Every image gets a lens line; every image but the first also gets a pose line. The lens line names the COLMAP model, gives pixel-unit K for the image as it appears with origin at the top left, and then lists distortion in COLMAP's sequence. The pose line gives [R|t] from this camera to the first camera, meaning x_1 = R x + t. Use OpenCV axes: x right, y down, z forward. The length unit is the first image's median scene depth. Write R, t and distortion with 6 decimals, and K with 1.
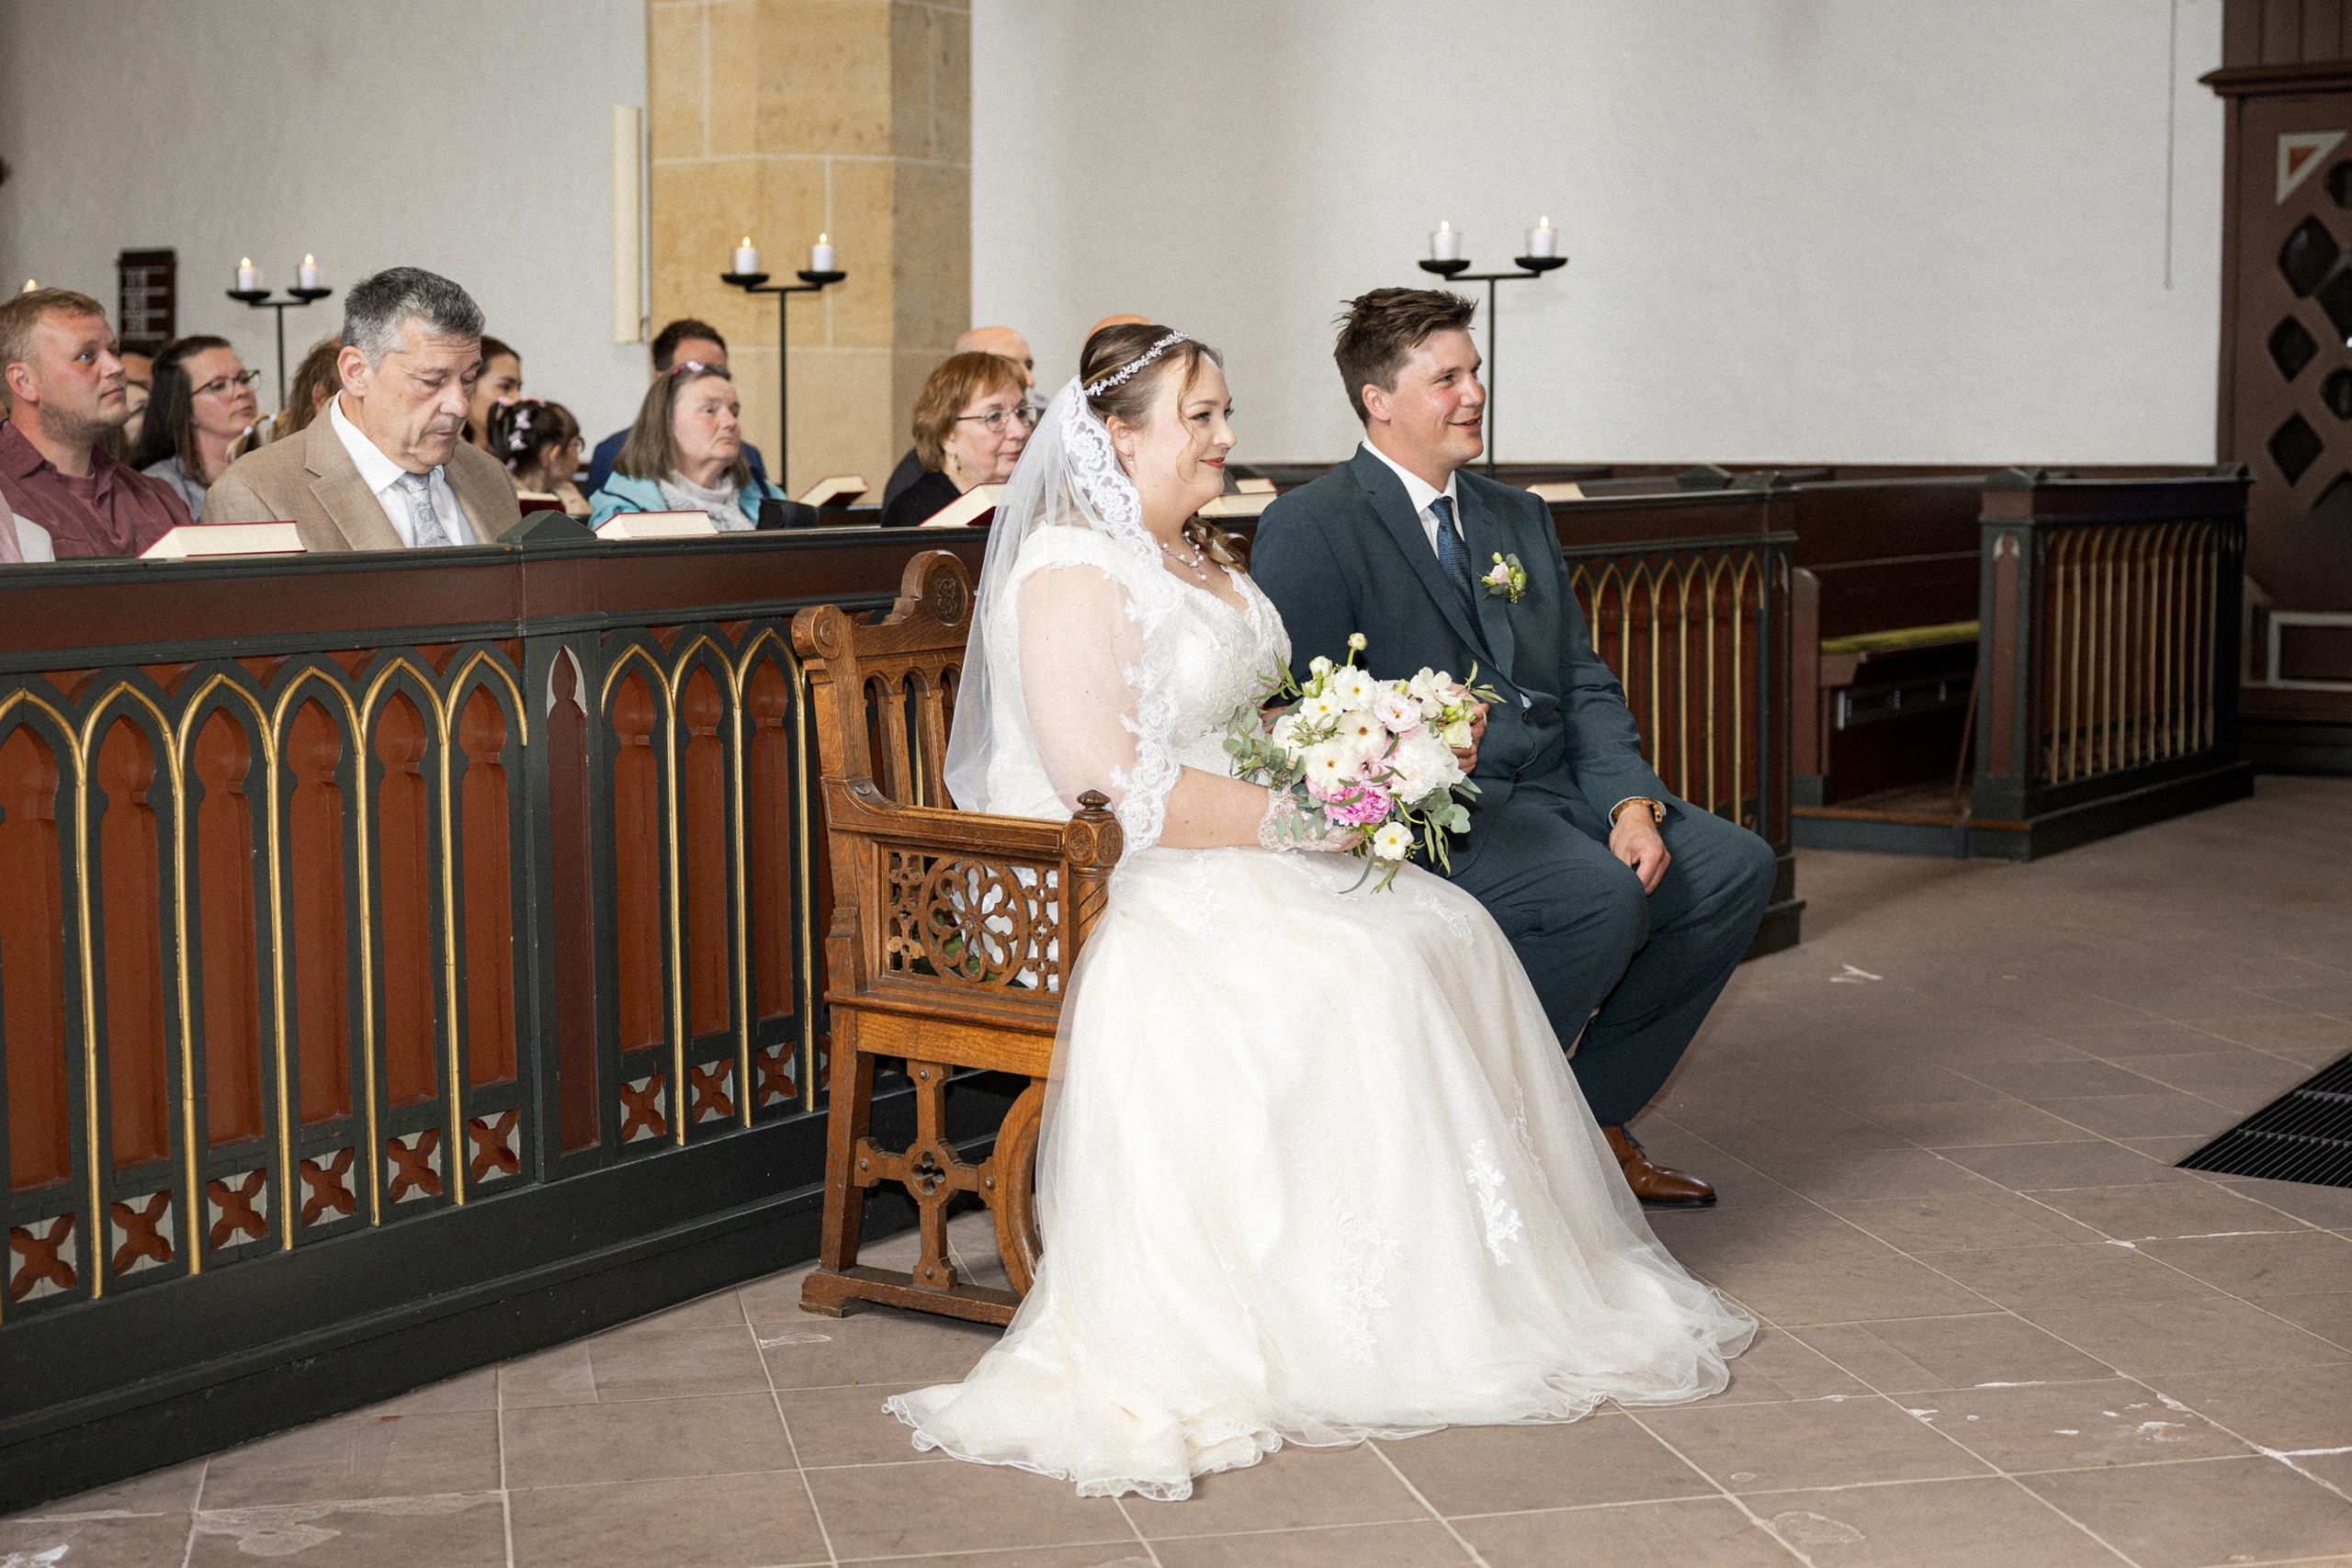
lens RADIAL K [[3296.2, 0, 1176.0], [0, 3296.2, 784.0], [0, 0, 1]] dist [0.011413, -0.012177]
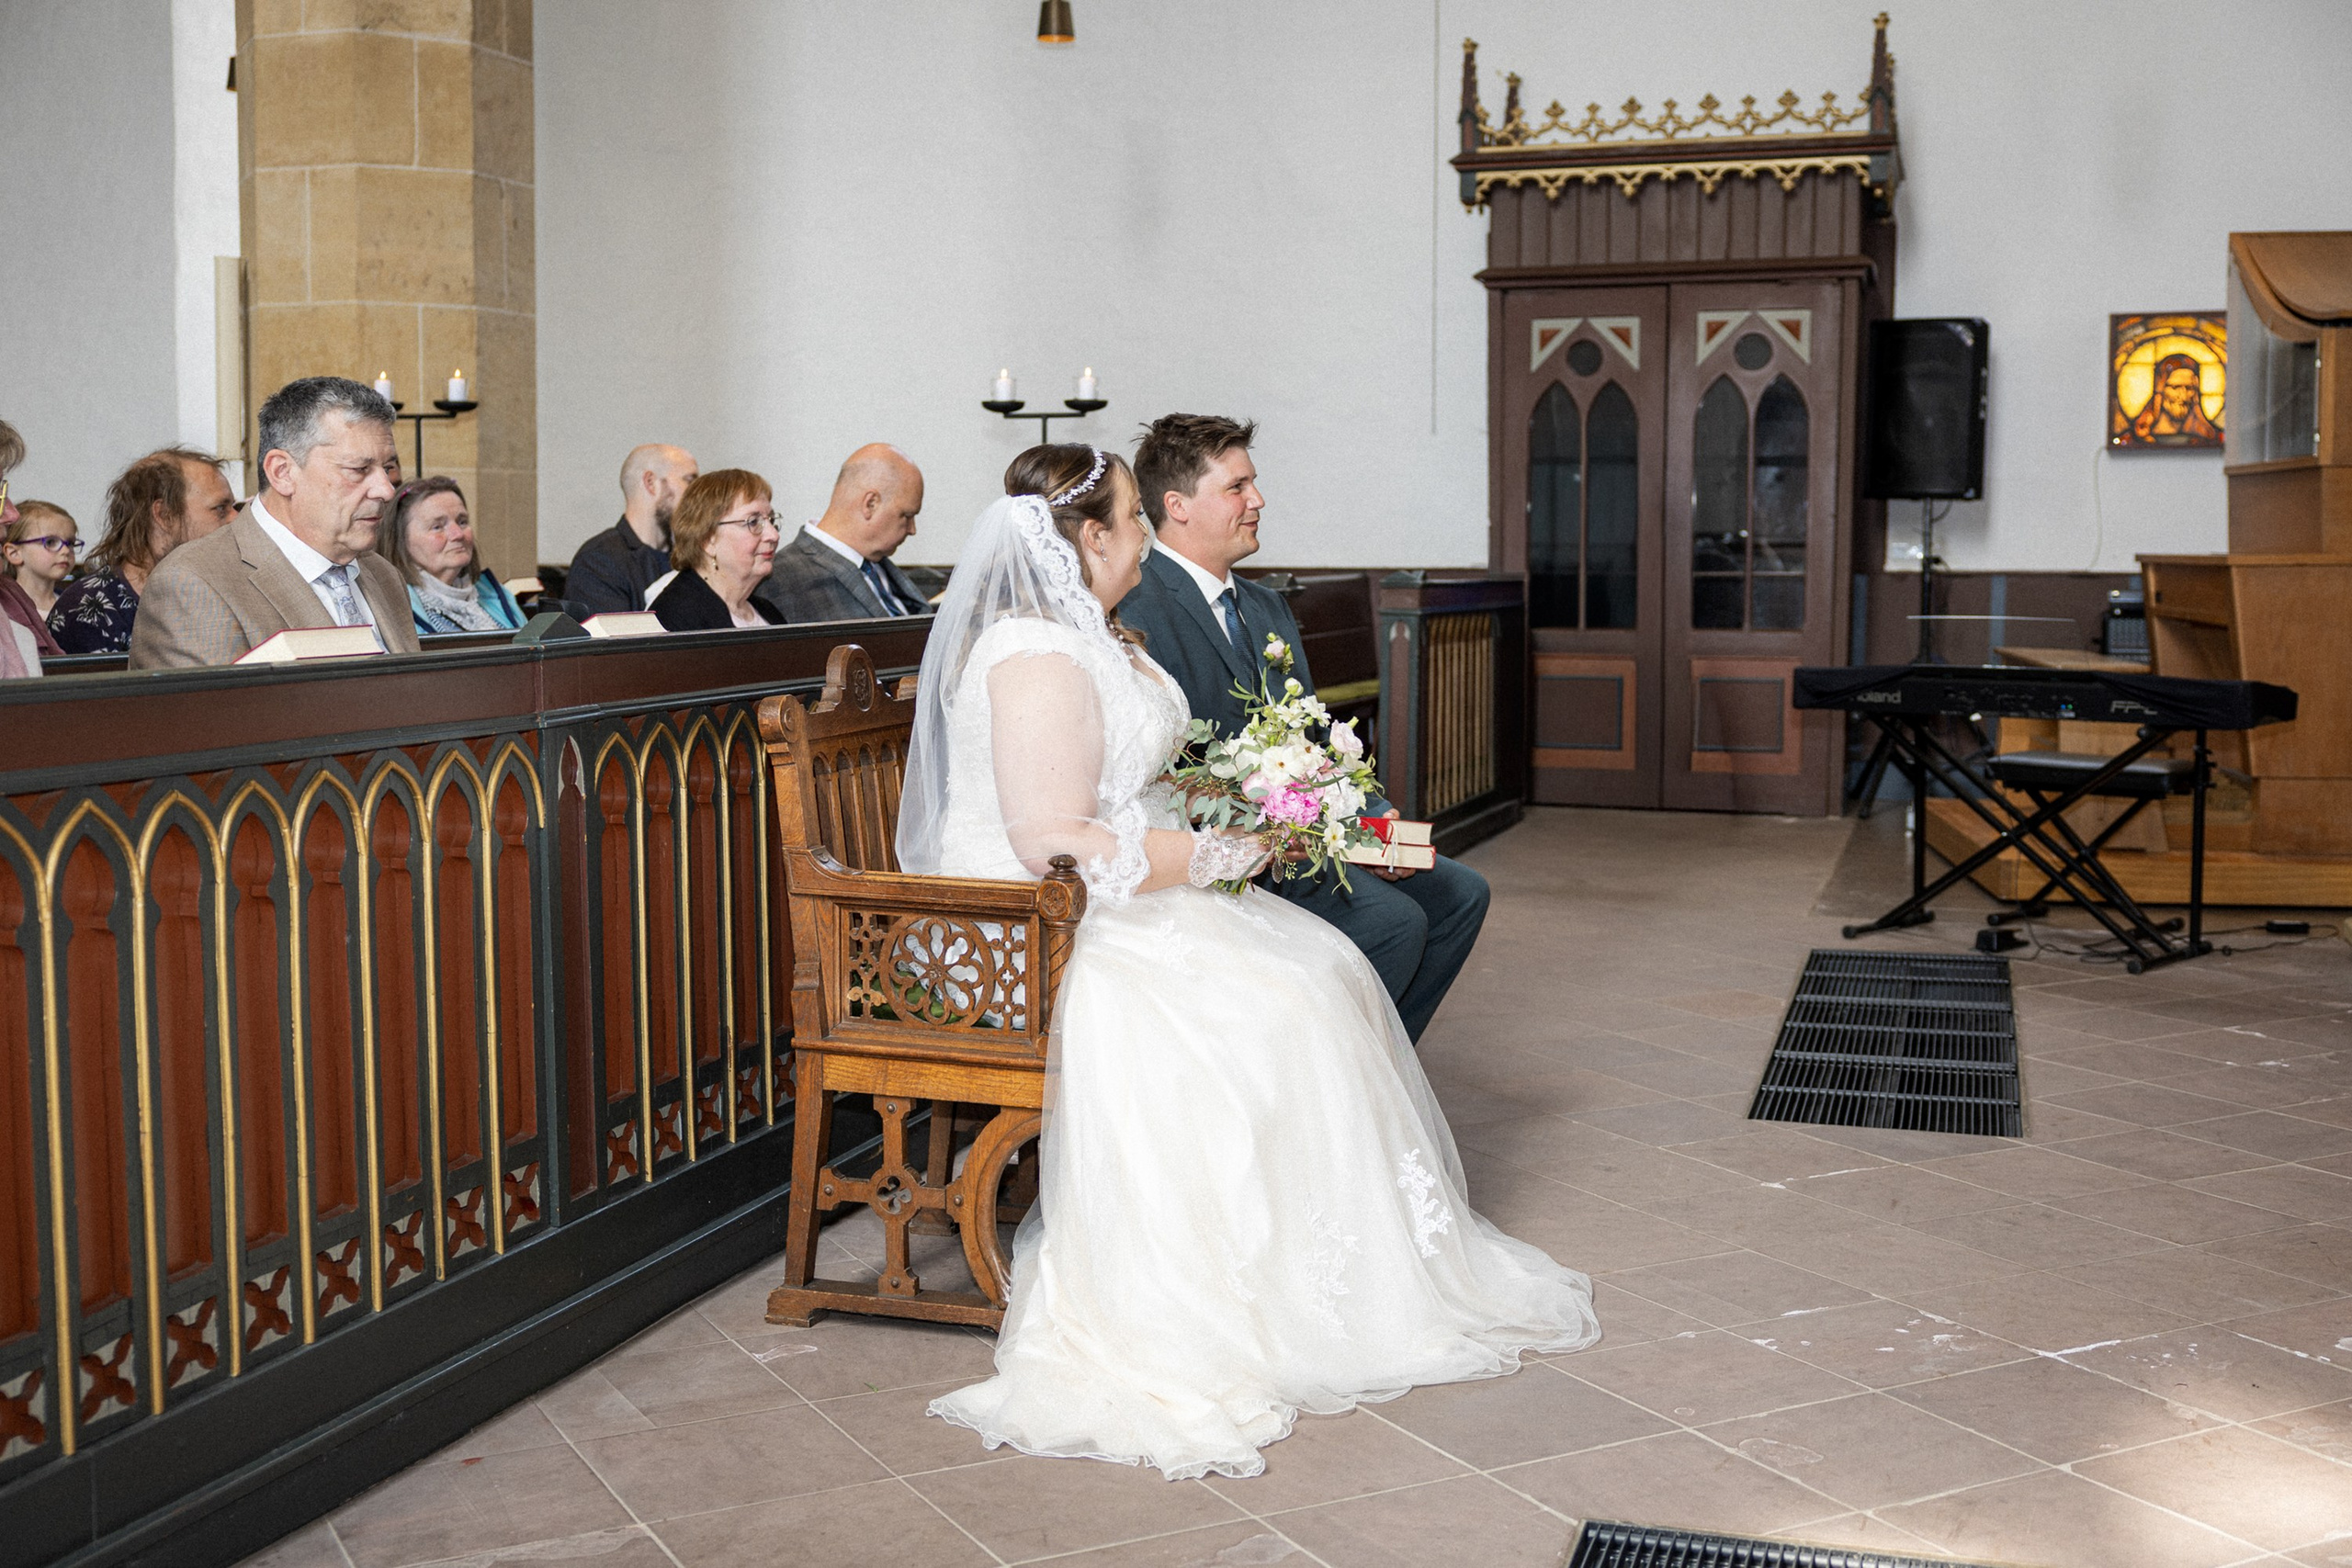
lens RADIAL K [[2570.1, 0, 1176.0], [0, 2570.1, 784.0], [0, 0, 1]] dist [-0.004525, 0.000333]
pose [[0.963517, -0.021581, 0.266776, -0.211287], [0.024686, 0.999661, -0.008292, -0.013219], [-0.266507, 0.014575, 0.963723, 0.118816]]
